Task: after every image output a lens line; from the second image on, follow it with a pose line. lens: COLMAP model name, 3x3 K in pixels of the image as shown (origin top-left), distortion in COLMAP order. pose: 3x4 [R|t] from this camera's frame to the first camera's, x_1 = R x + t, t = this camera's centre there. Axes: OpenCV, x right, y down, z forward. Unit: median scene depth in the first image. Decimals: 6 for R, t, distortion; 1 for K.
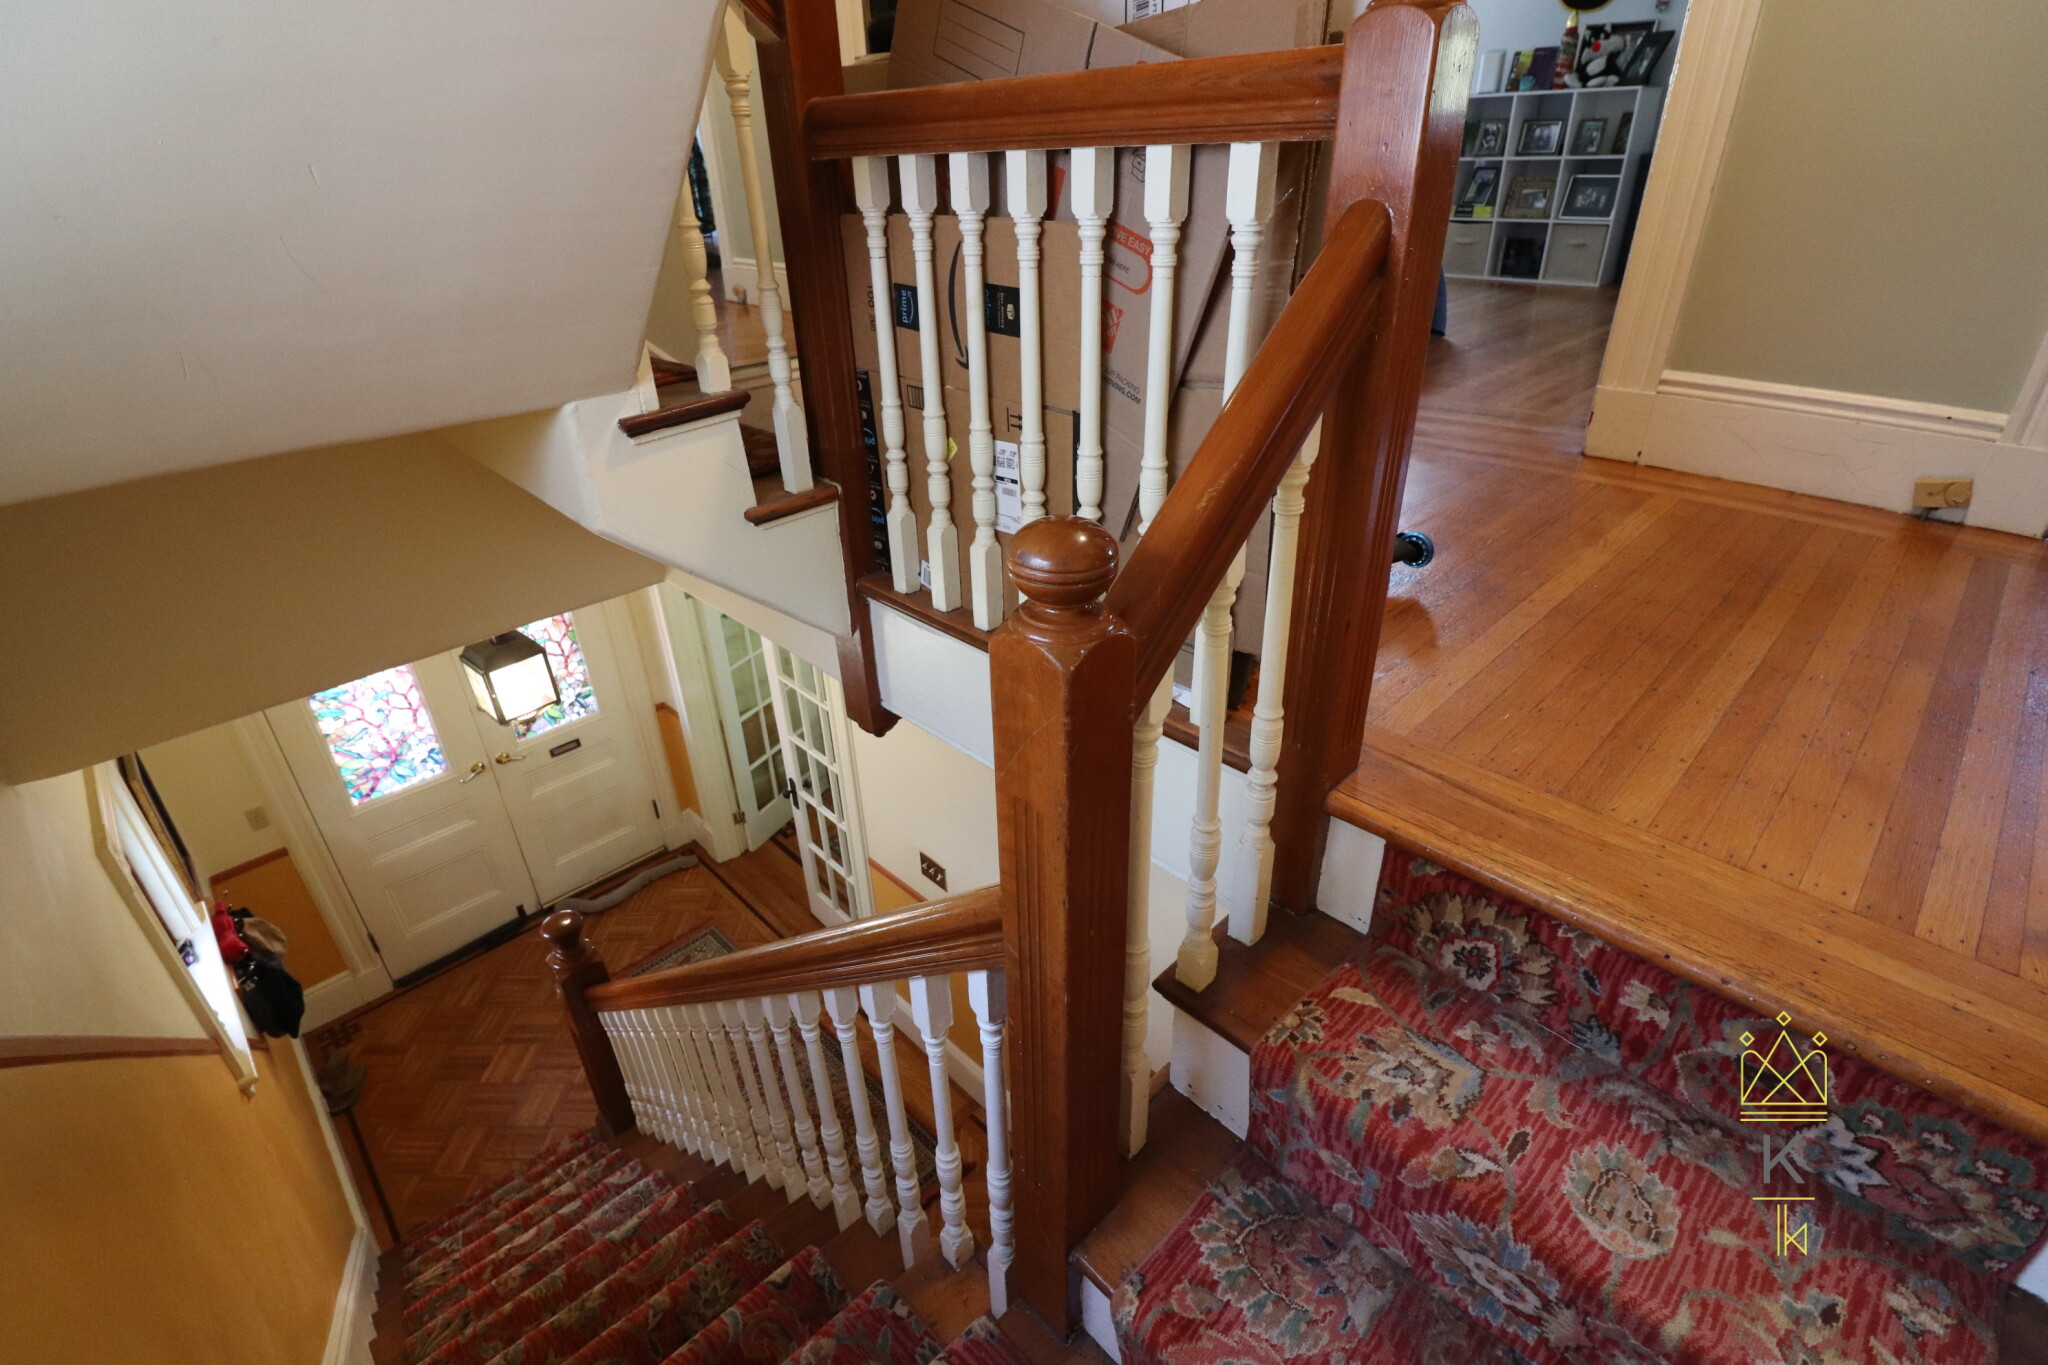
lens RADIAL K [[956.6, 0, 1029.3], [0, 956.6, 686.0], [0, 0, 1]] dist [-0.012584, -0.007456]
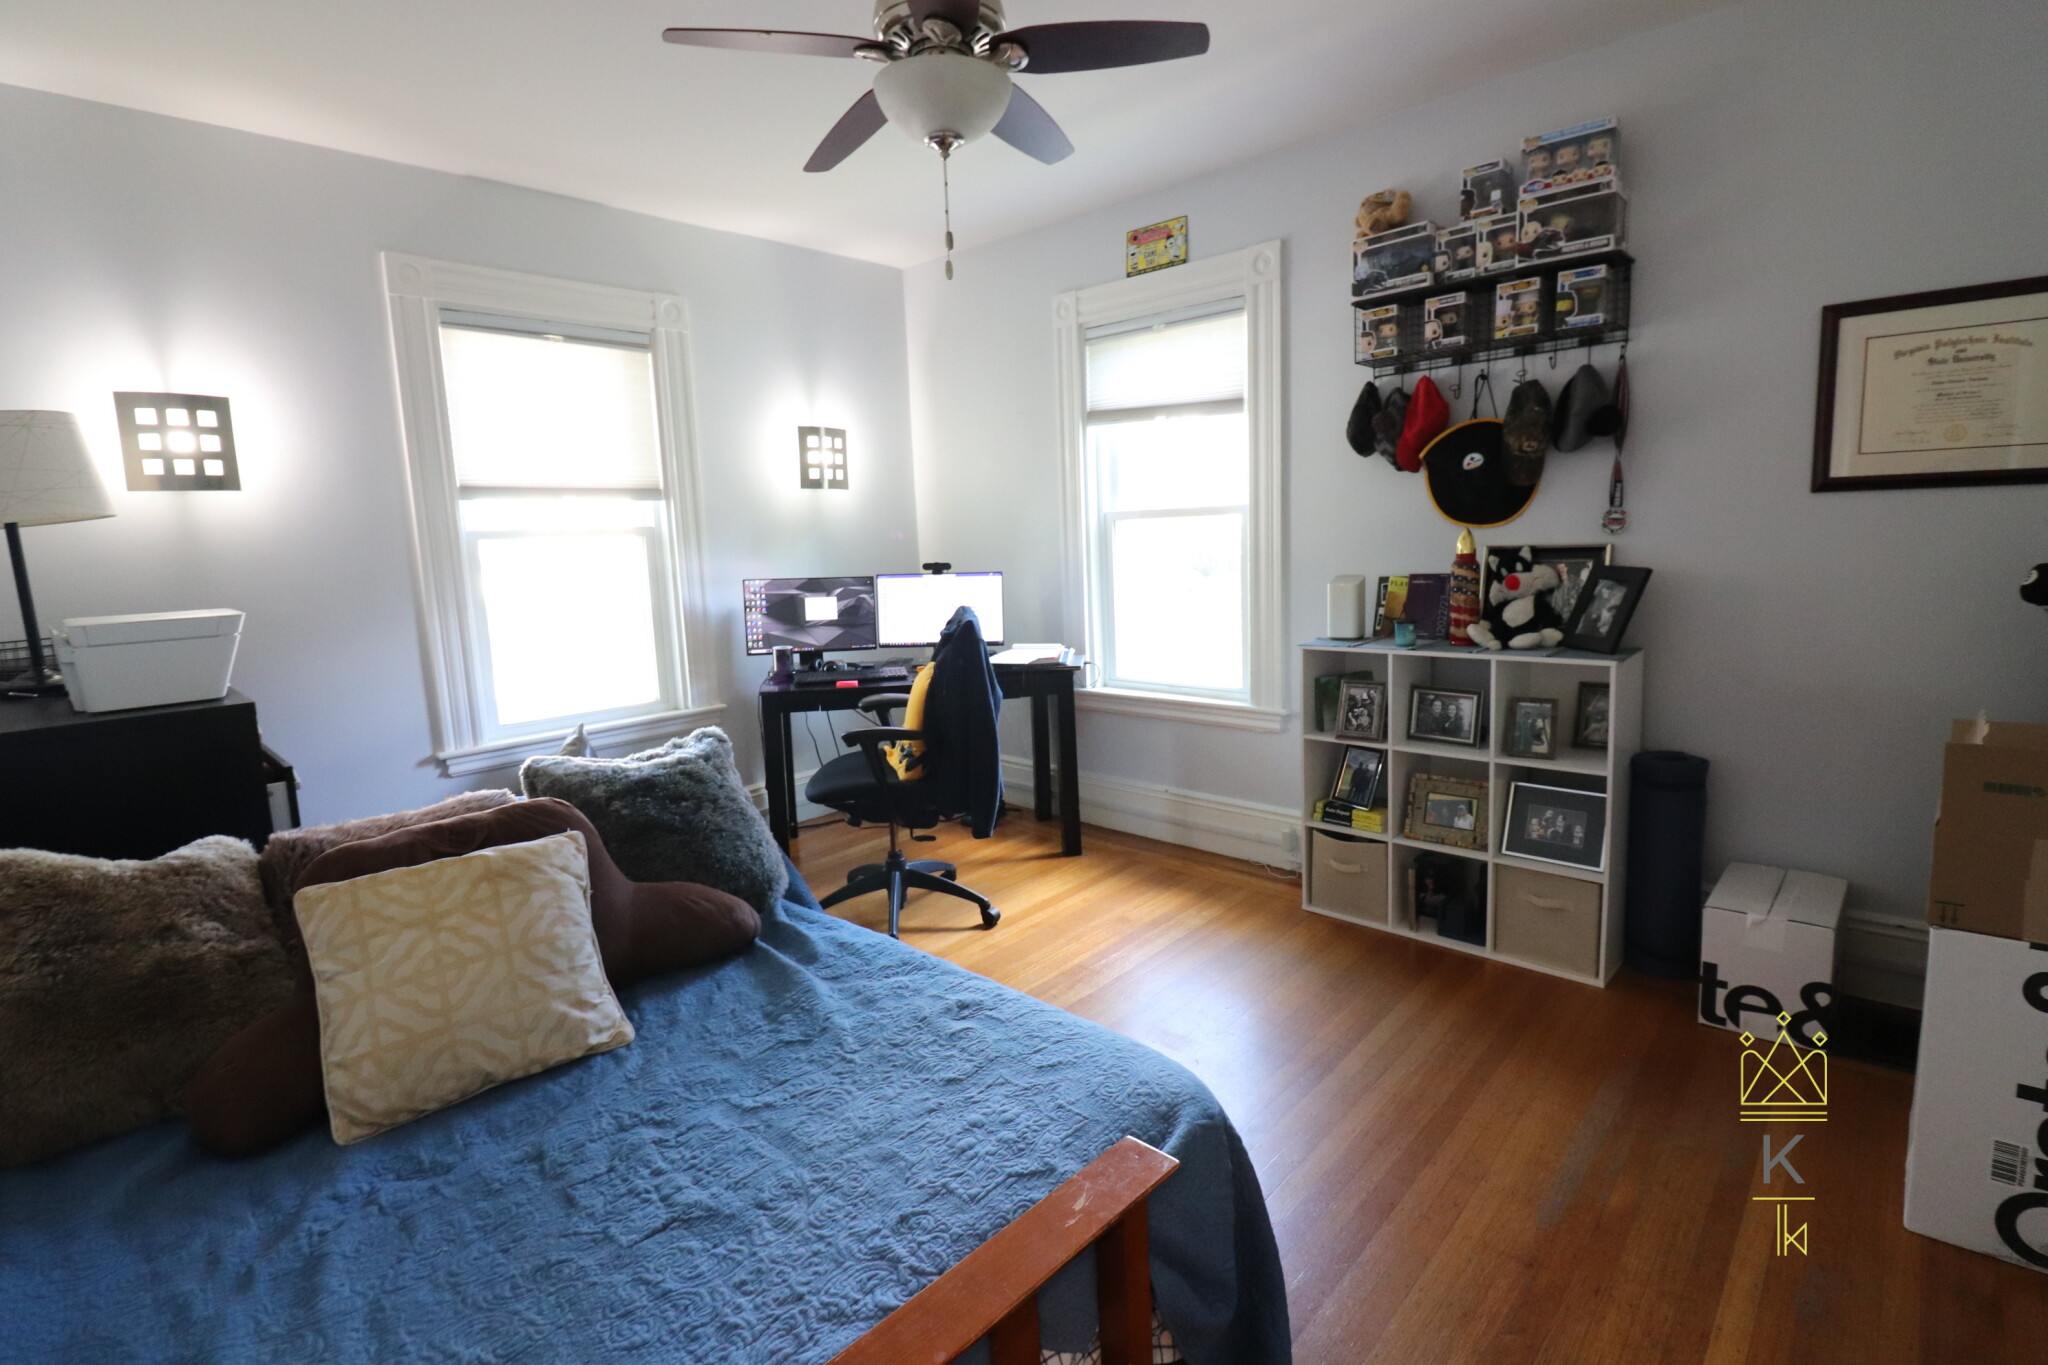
lens RADIAL K [[956.6, 0, 1016.3], [0, 956.6, 672.1], [0, 0, 1]] dist [-0.012584, -0.007456]
pose [[0.999278, -0.018191, 0.033341, 0.261812], [0.029026, 0.931910, -0.361527, -0.406062], [-0.024494, 0.362233, 0.931766, 0.456612]]
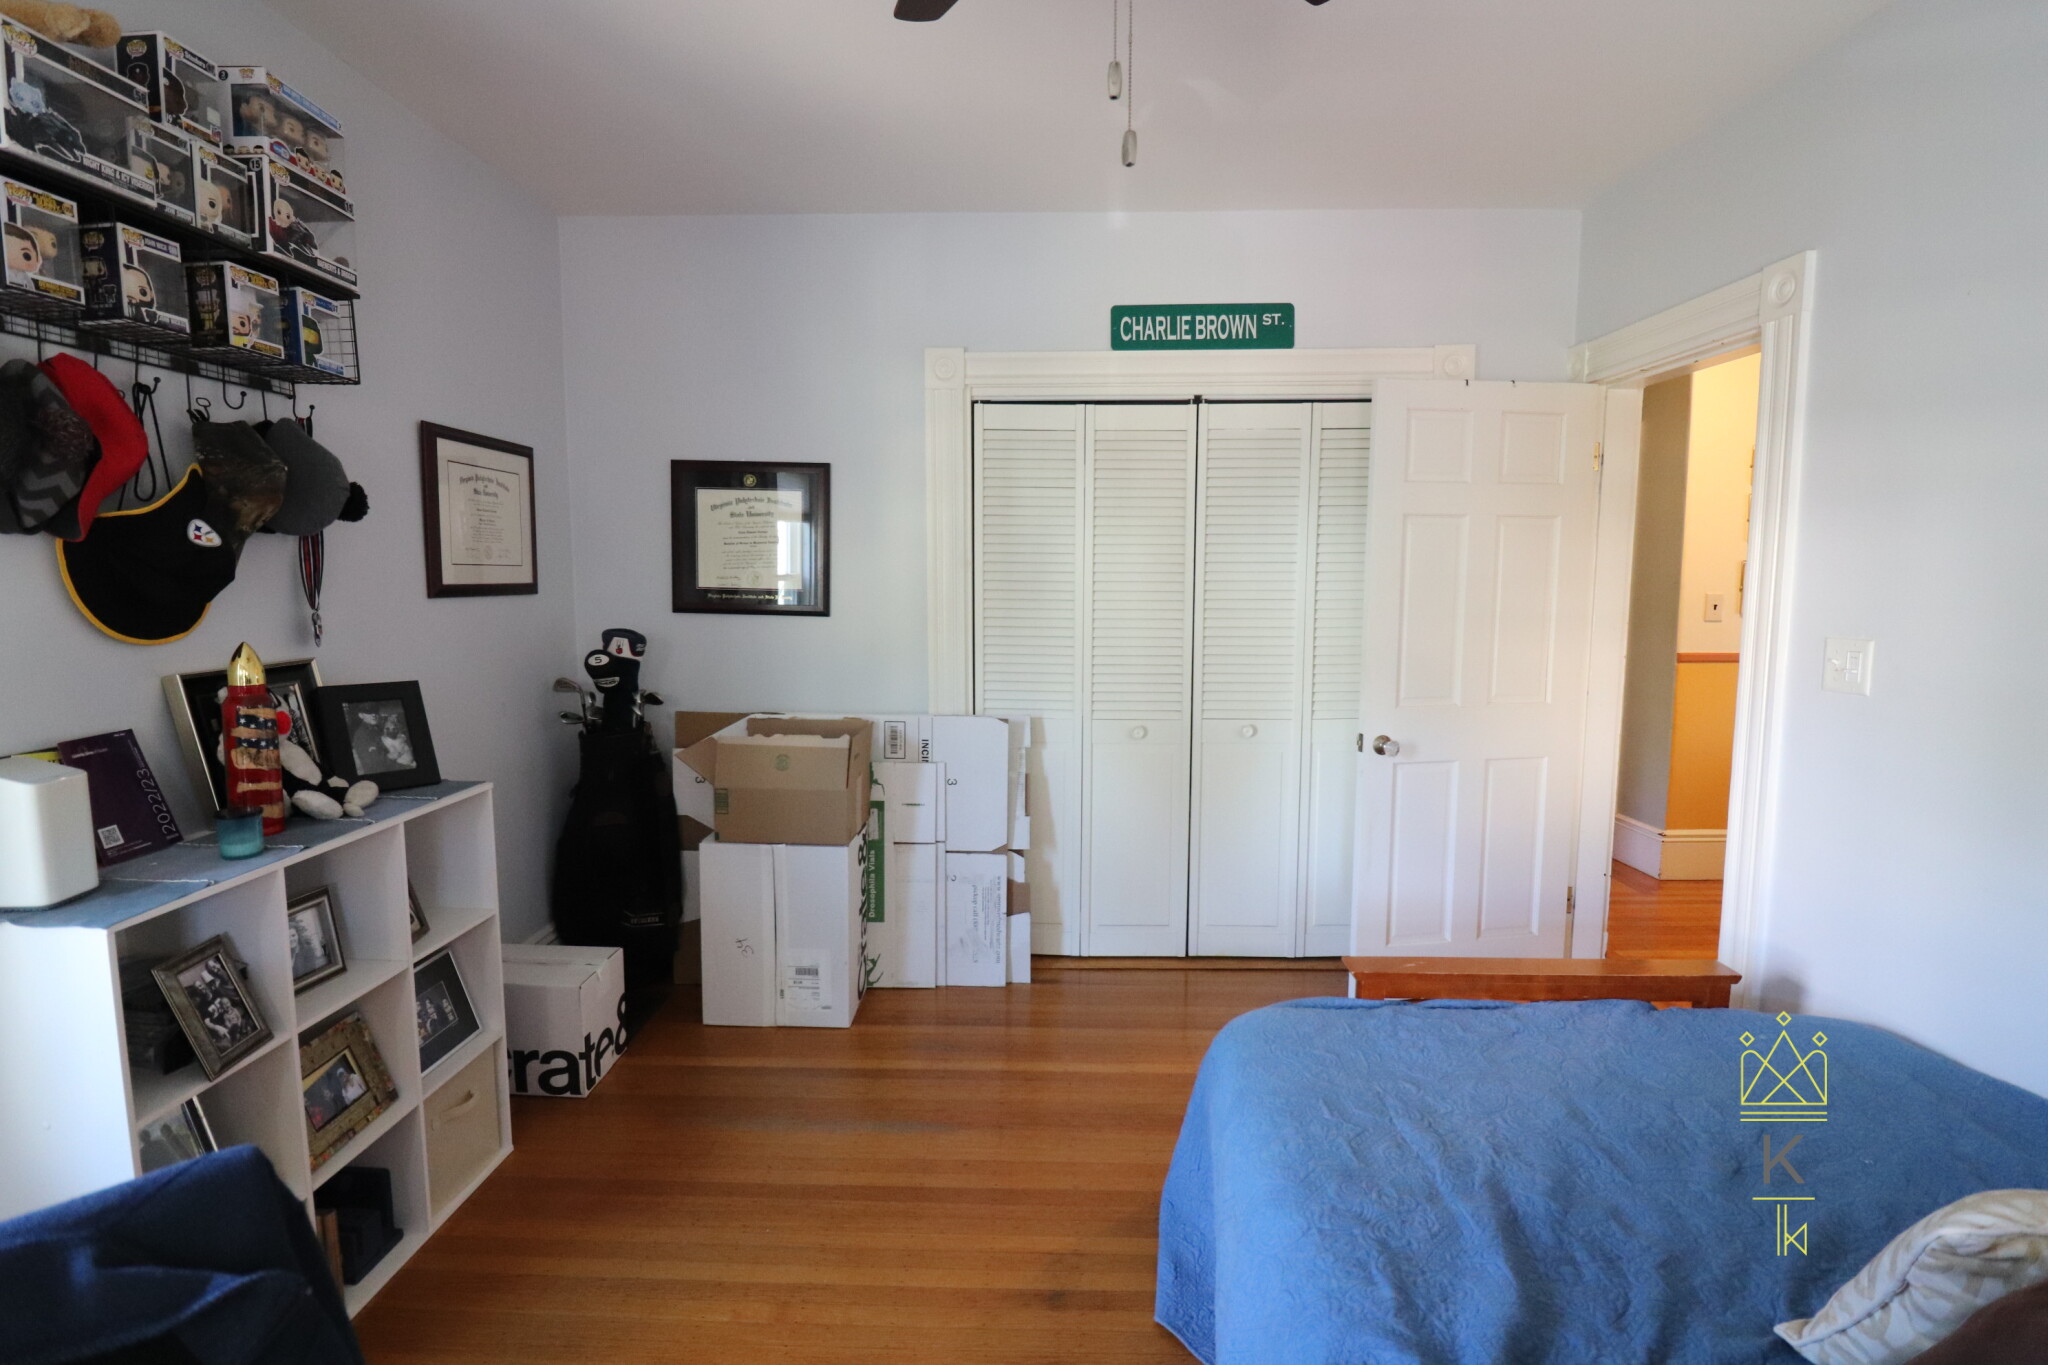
lens RADIAL K [[956.6, 0, 1018.1], [0, 956.6, 676.6], [0, 0, 1]] dist [-0.012584, -0.007456]
pose [[-0.700314, -0.038483, 0.712797, 0.107713], [0.377943, 0.827116, 0.415979, -0.716976], [-0.605574, 0.560712, -0.564697, 0.990951]]
